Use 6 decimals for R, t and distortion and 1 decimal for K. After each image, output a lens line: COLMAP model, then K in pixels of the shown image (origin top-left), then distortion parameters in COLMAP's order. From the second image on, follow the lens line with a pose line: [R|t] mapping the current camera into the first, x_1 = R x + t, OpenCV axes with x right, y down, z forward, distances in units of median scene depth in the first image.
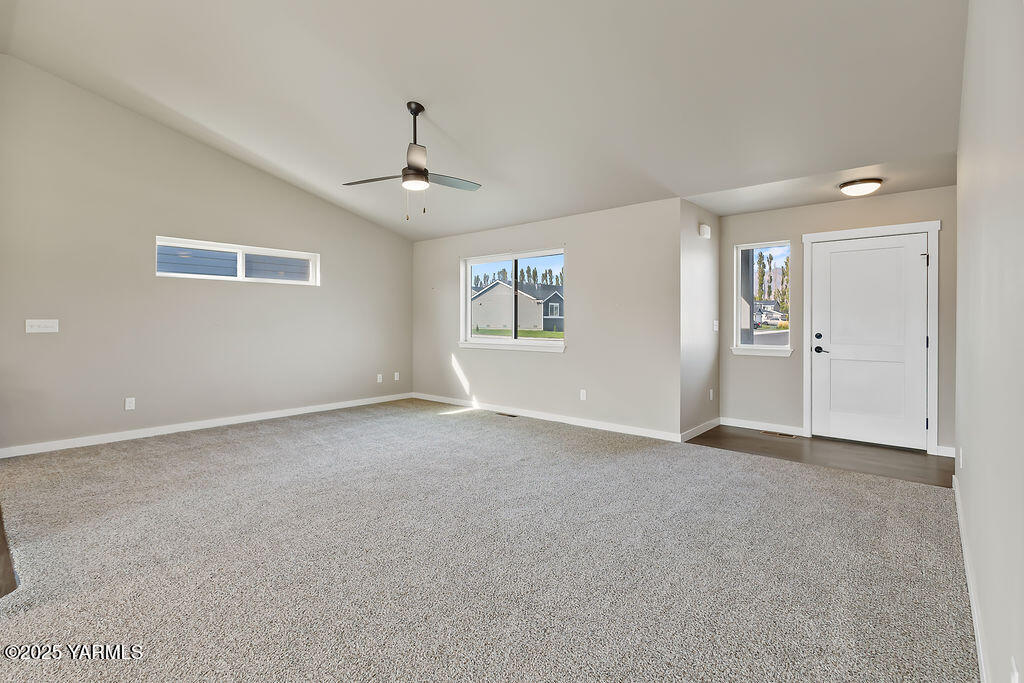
lens RADIAL K [[479.0, 0, 505.4], [0, 479.0, 321.7], [0, 0, 1]] dist [0.002450, 0.000194]
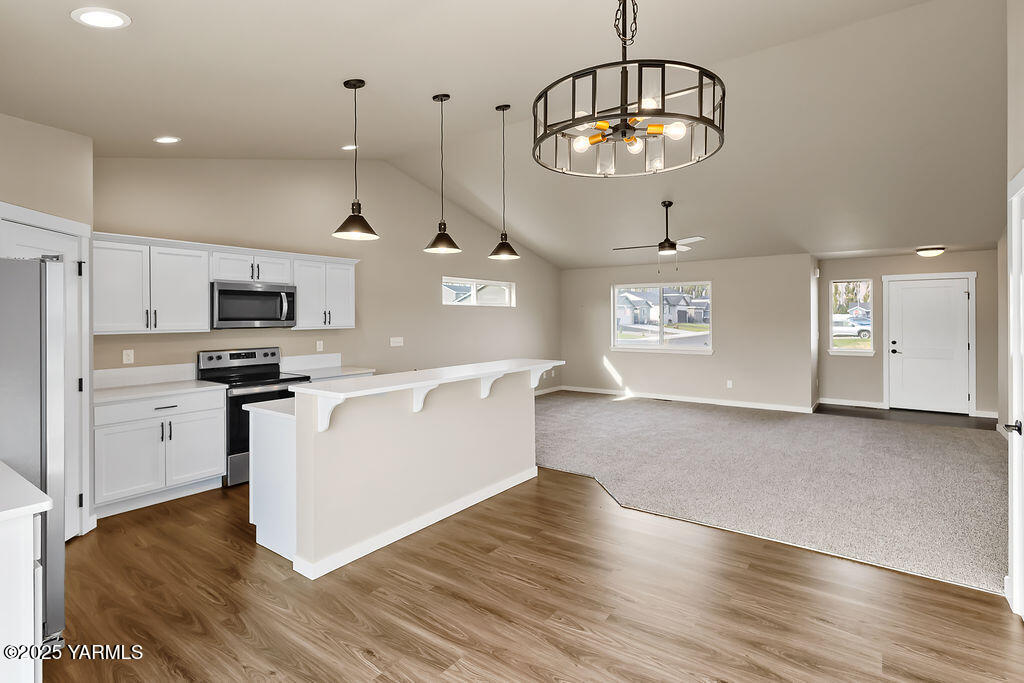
lens RADIAL K [[479.0, 0, 505.4], [0, 479.0, 321.7], [0, 0, 1]] dist [0.002450, 0.000194]
pose [[0.998506, -0.008290, 0.054007, -0.623071], [0.008105, 0.999961, 0.003648, -0.049165], [-0.054035, -0.003204, 0.998534, -0.432542]]
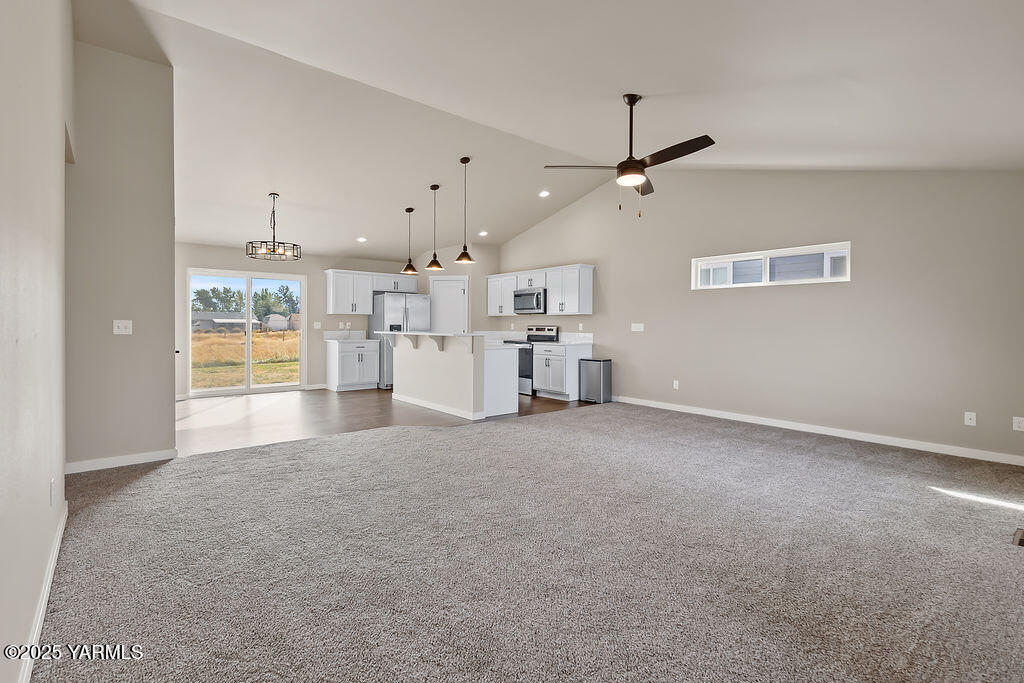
lens RADIAL K [[479.0, 0, 505.4], [0, 479.0, 321.7], [0, 0, 1]] dist [0.002450, 0.000194]
pose [[-0.172799, -0.005503, -0.984942, 0.634056], [-0.004863, 0.999977, -0.004734, -0.000647], [0.984945, 0.003971, -0.172822, 0.737689]]
